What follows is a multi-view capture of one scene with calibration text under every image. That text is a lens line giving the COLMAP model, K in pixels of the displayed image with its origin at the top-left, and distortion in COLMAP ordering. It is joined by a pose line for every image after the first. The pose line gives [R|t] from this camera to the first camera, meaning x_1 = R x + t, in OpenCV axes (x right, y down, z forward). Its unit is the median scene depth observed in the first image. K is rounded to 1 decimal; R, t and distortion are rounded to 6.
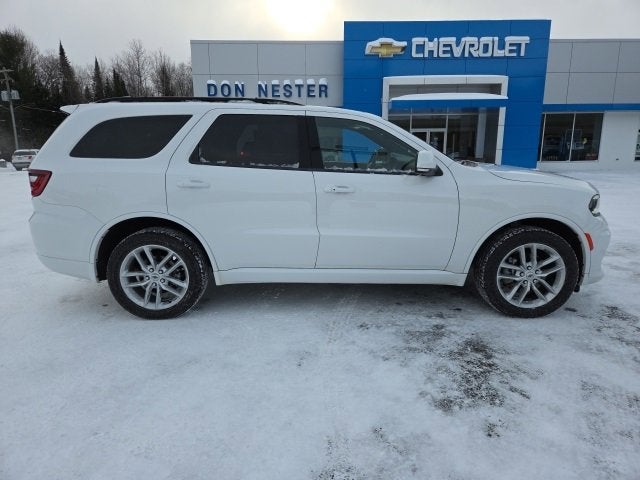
lens RADIAL K [[430.0, 0, 321.1], [0, 430.0, 235.9], [0, 0, 1]] dist [0.085069, -0.081904]
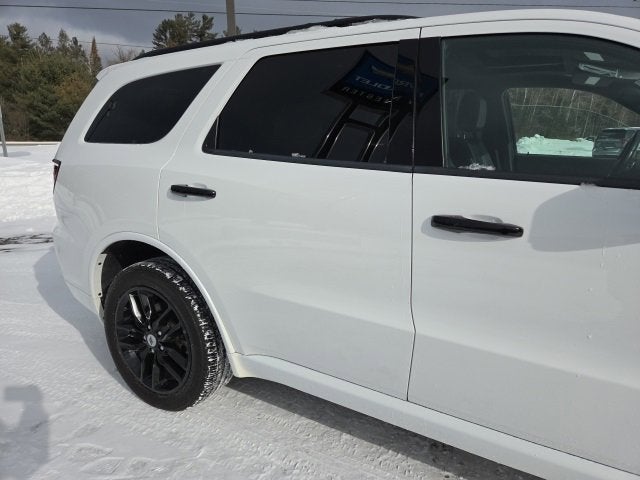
lens RADIAL K [[426.1, 0, 328.4], [0, 426.1, 234.4], [0, 0, 1]] dist [0.073848, -0.062652]
pose [[0.857688, 0.104815, -0.503374, 0.021151], [-0.101753, 0.994240, 0.033651, -0.017379], [0.504002, 0.022358, 0.863413, 0.108701]]
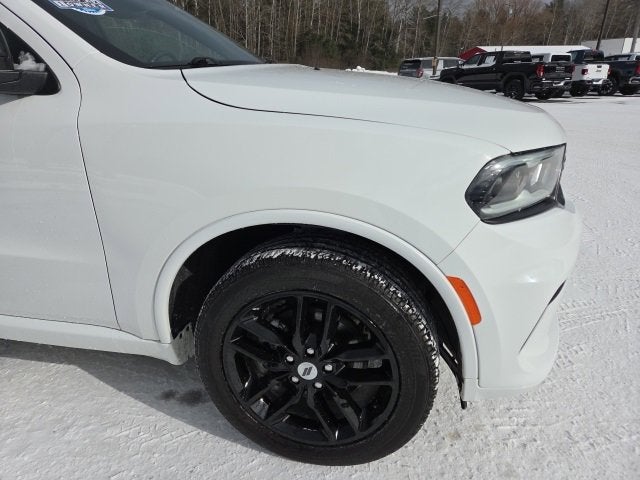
lens RADIAL K [[427.2, 0, 320.0], [0, 427.2, 240.0], [0, 0, 1]] dist [0.069810, -0.061529]
pose [[0.971351, 0.063608, -0.228979, 0.104137], [-0.025931, 0.986131, 0.163934, -0.014865], [0.236230, -0.153299, 0.959528, 0.122049]]
